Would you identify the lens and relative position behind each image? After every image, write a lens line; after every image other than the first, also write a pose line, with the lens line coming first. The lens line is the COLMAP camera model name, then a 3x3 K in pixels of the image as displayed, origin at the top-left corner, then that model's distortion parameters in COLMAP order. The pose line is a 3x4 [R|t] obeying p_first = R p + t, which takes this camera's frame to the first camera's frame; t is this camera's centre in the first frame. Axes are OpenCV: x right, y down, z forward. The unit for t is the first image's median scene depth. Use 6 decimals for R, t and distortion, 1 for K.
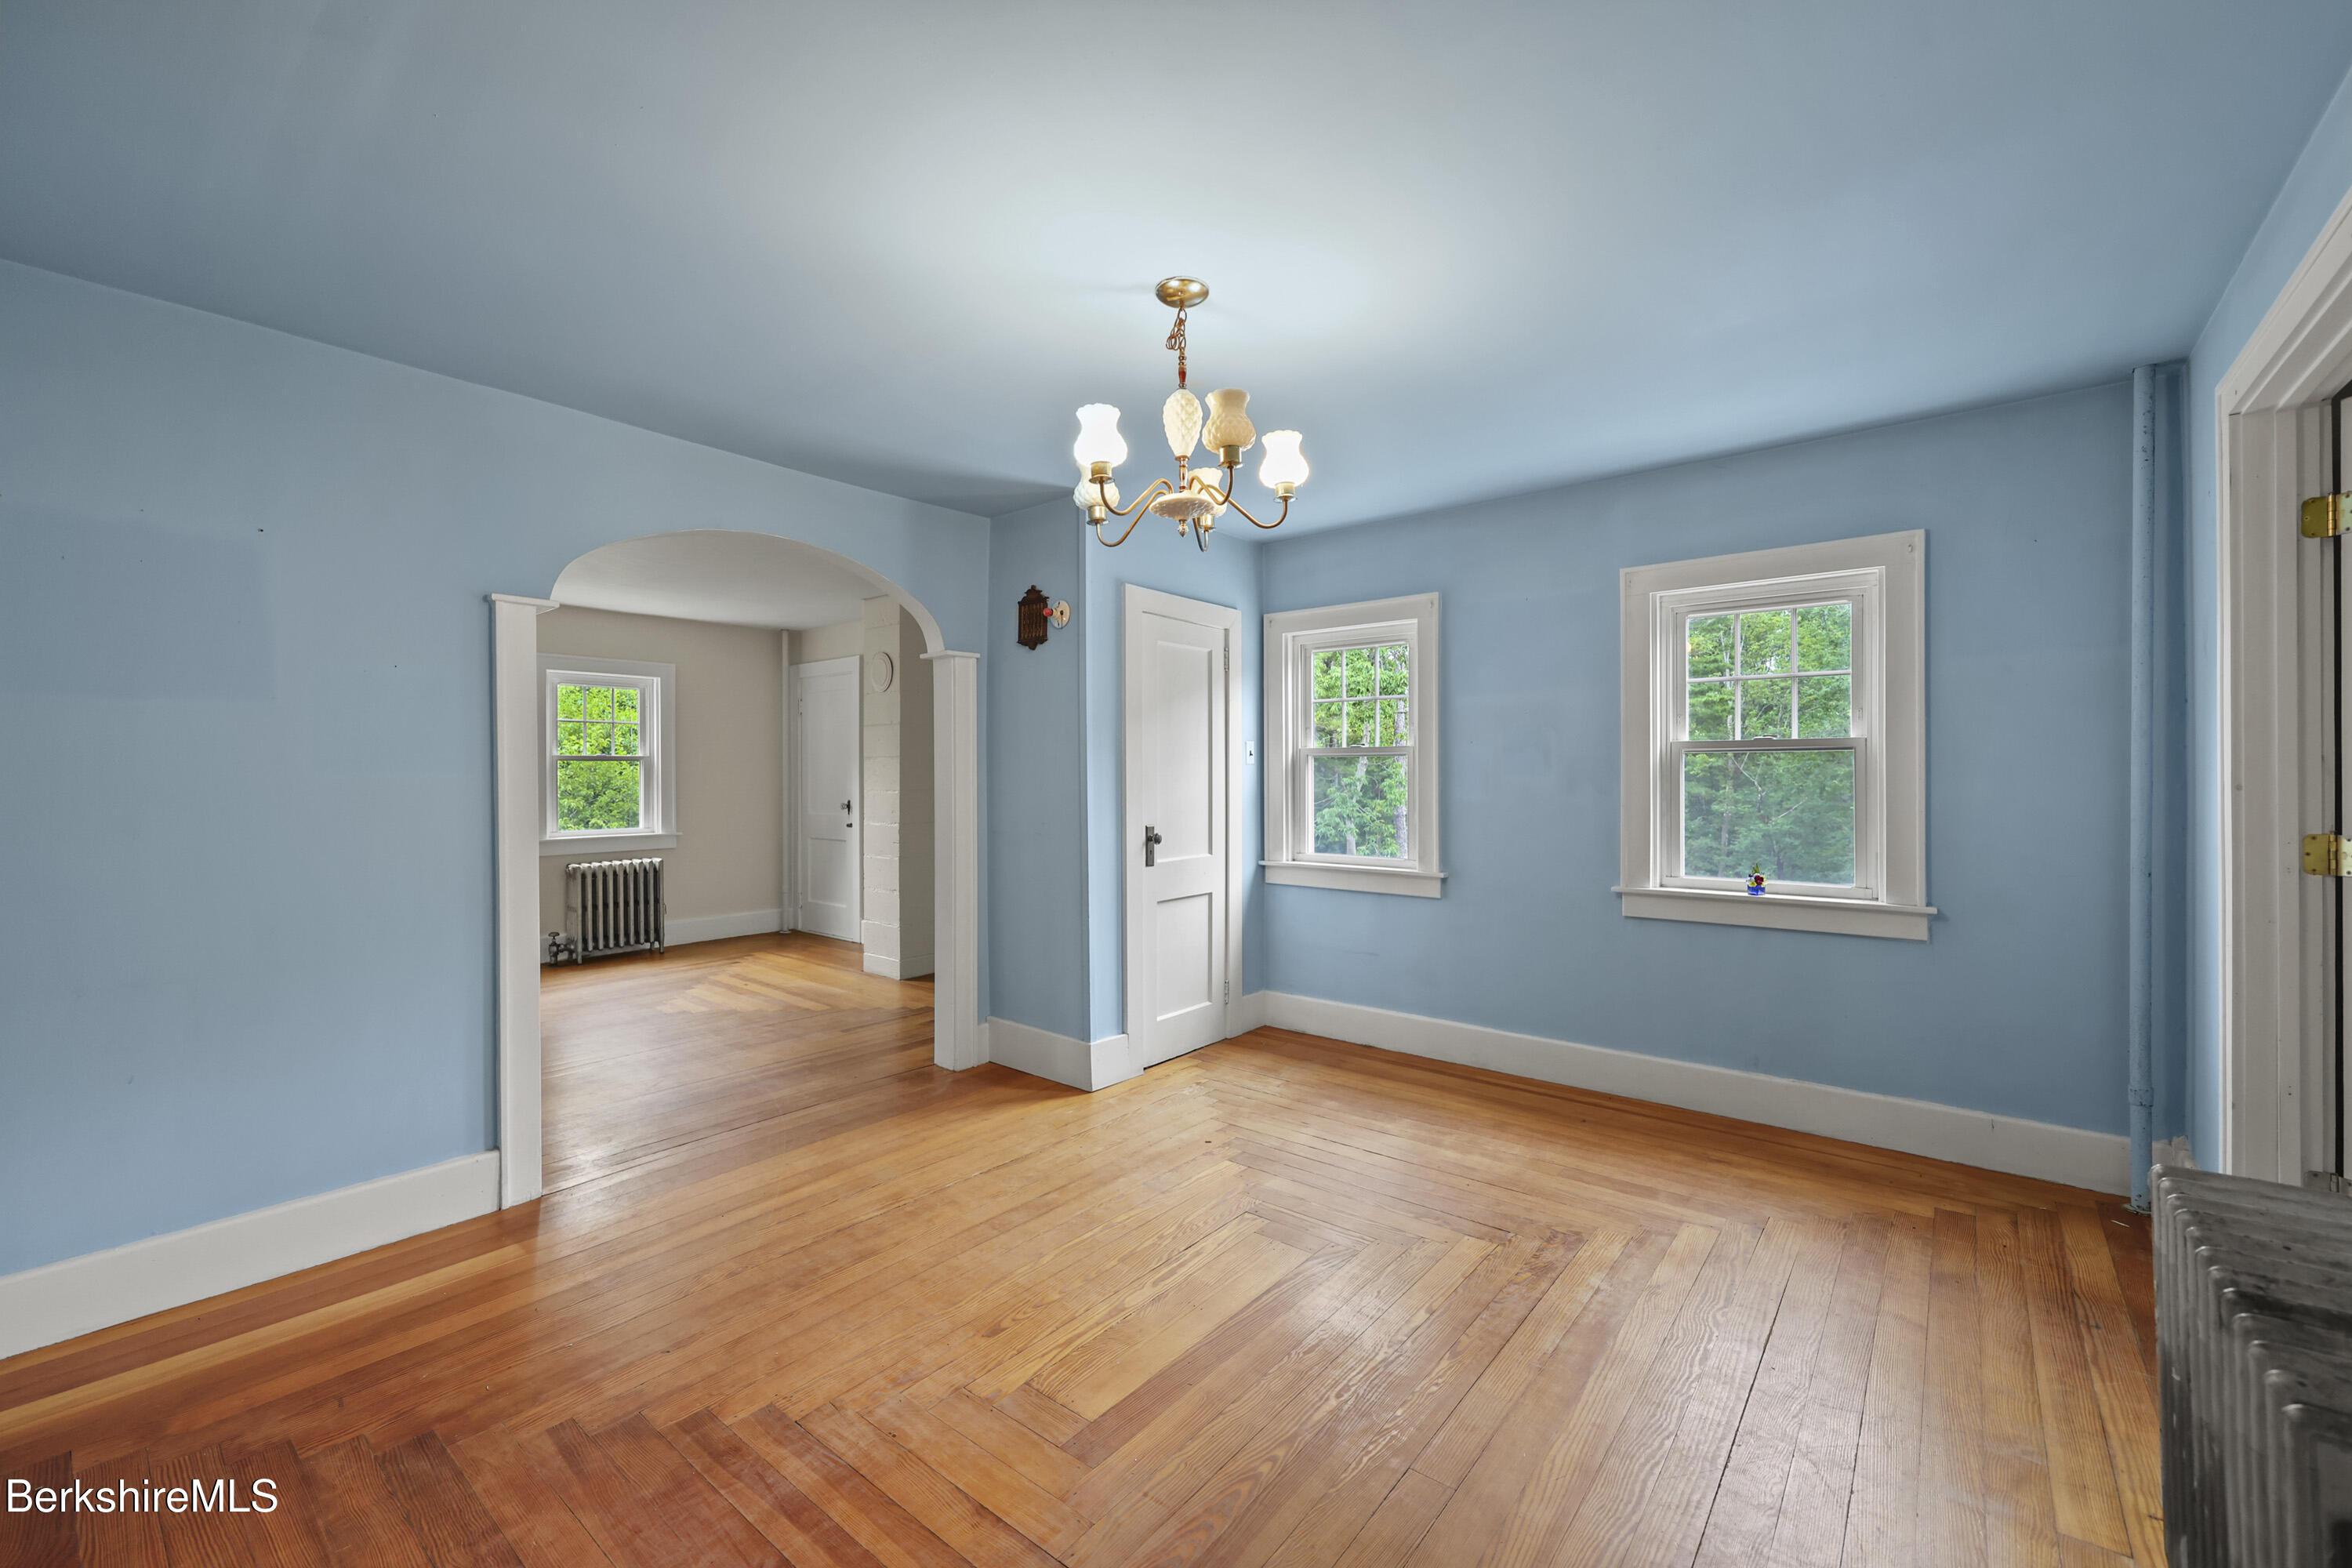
lens RADIAL K [[955.2, 0, 1181.5], [0, 955.2, 779.4], [0, 0, 1]] dist [0.001728, 0.000319]
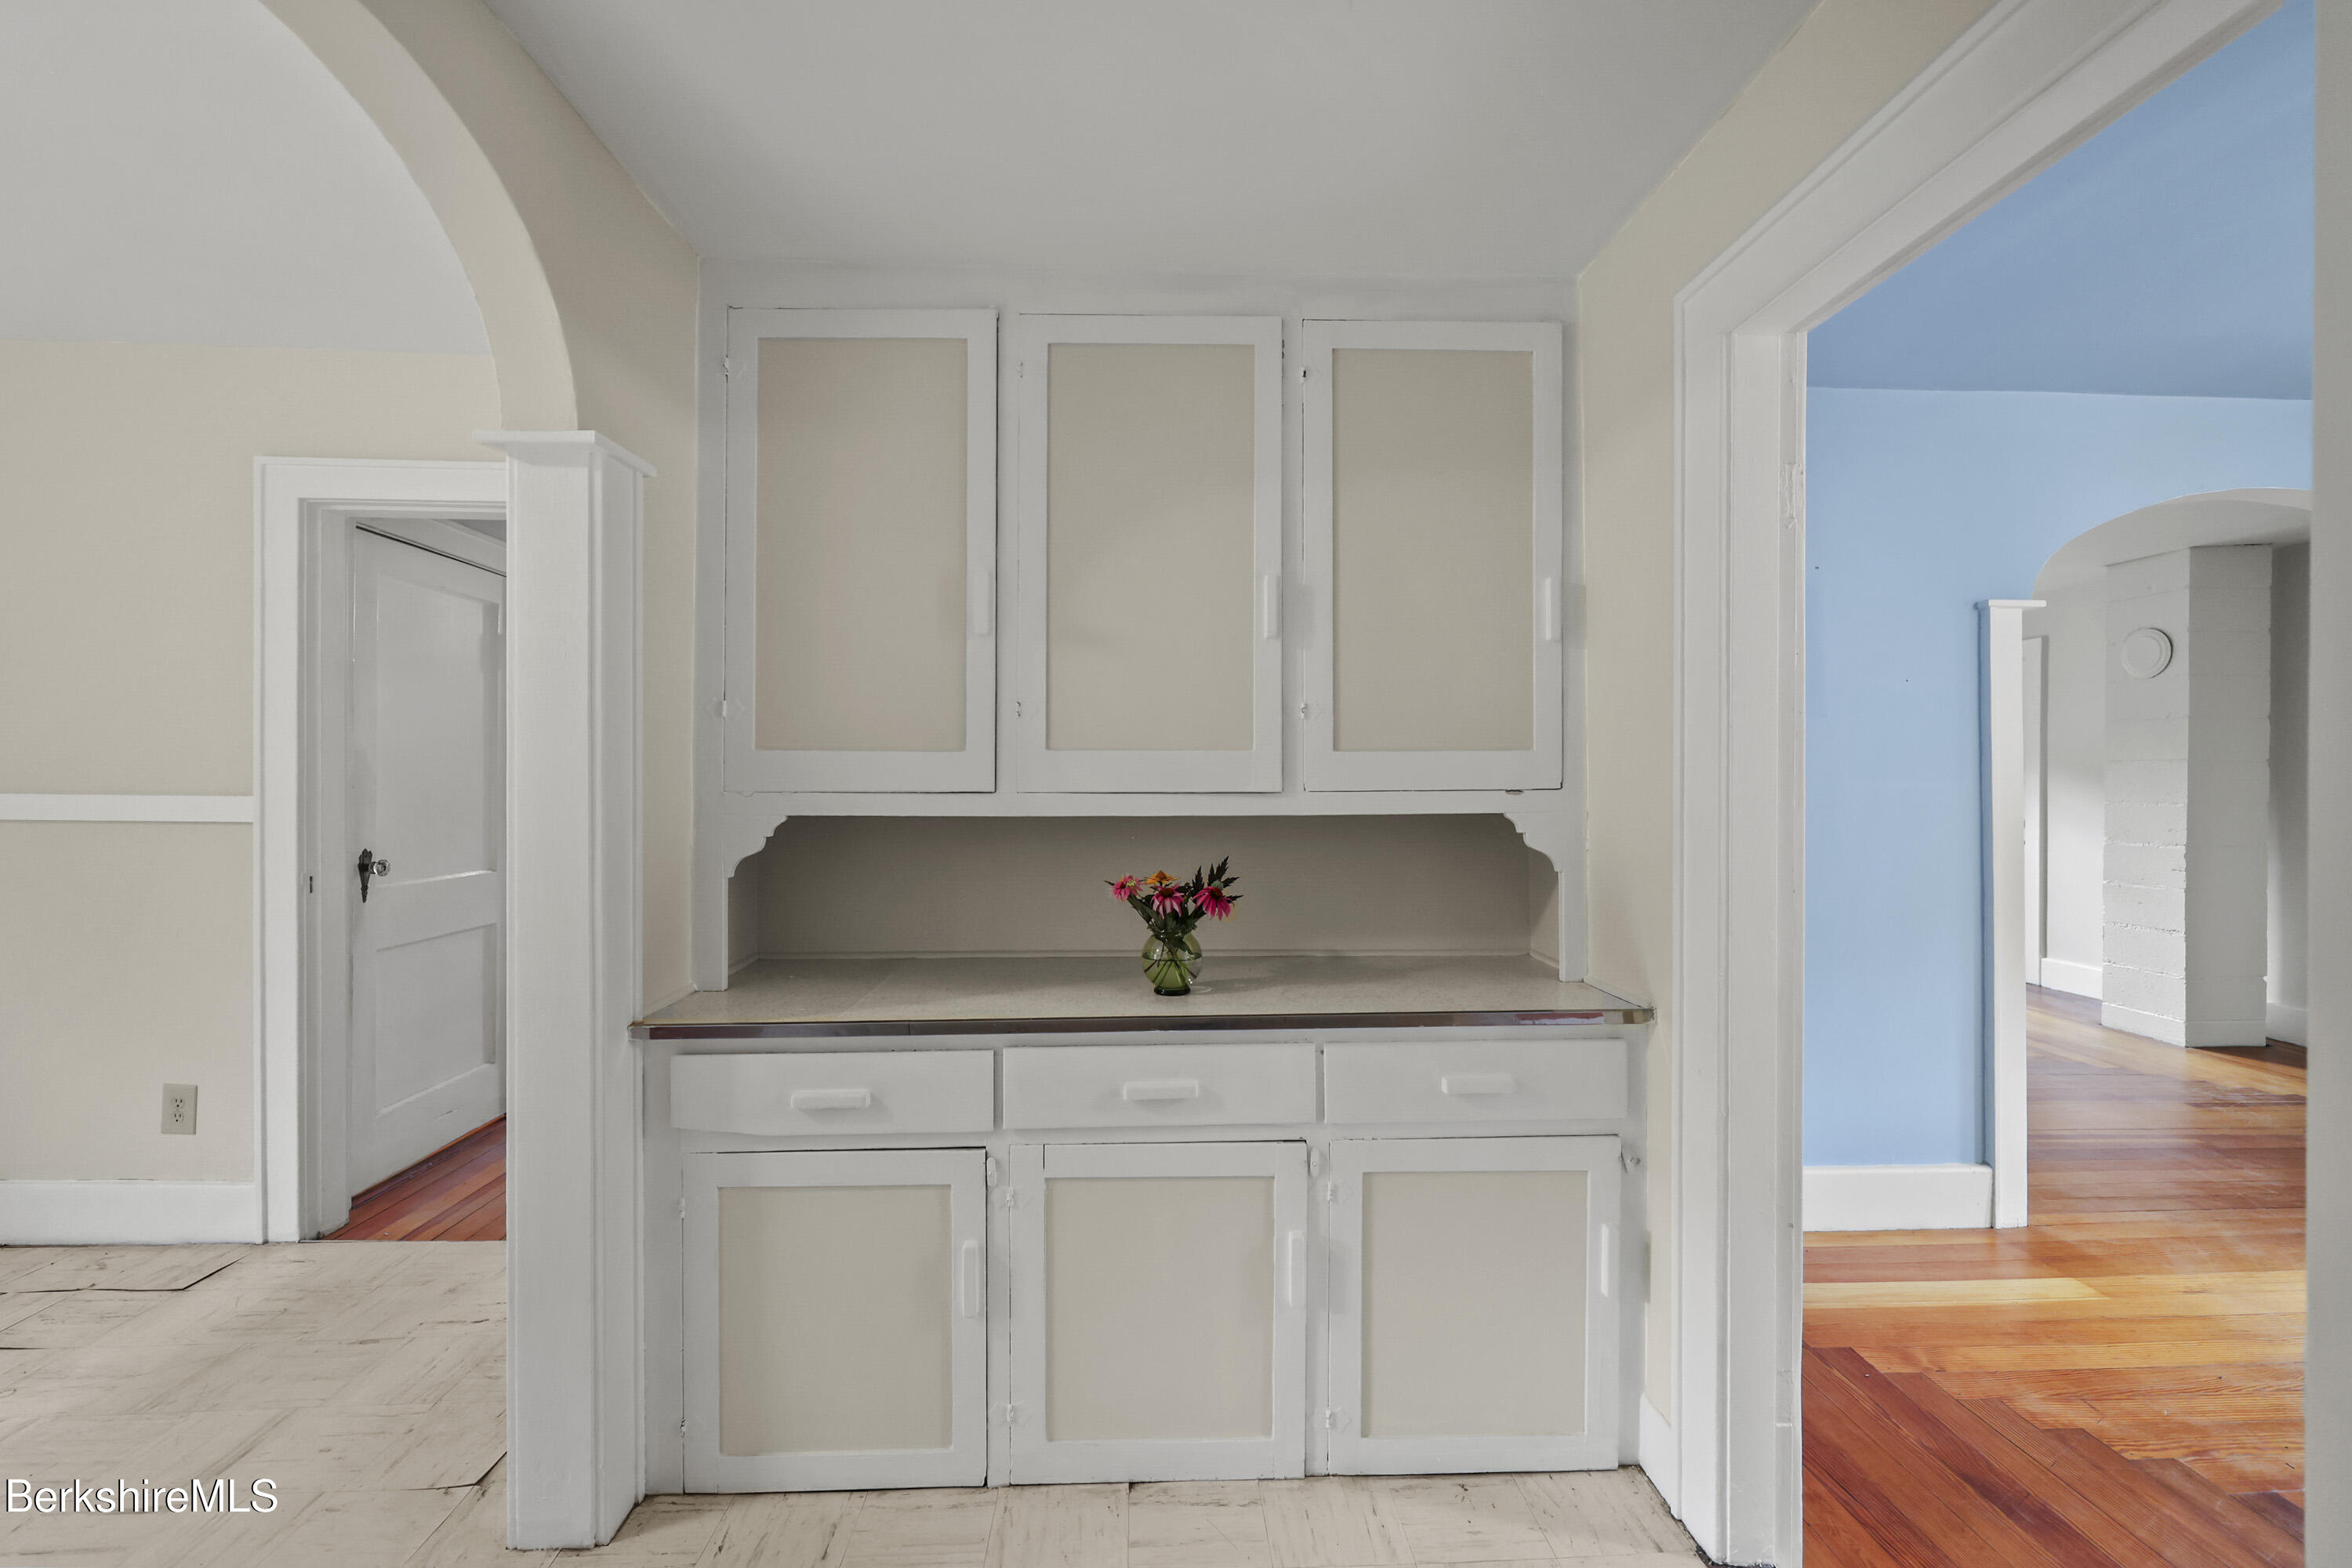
lens RADIAL K [[955.2, 0, 1175.8], [0, 955.2, 788.1], [0, 0, 1]] dist [0.001728, 0.000319]
pose [[0.661351, 0.007701, -0.750037, -0.533388], [-0.004620, 0.999970, 0.006193, -0.003241], [0.750062, -0.000631, 0.661367, -0.276939]]
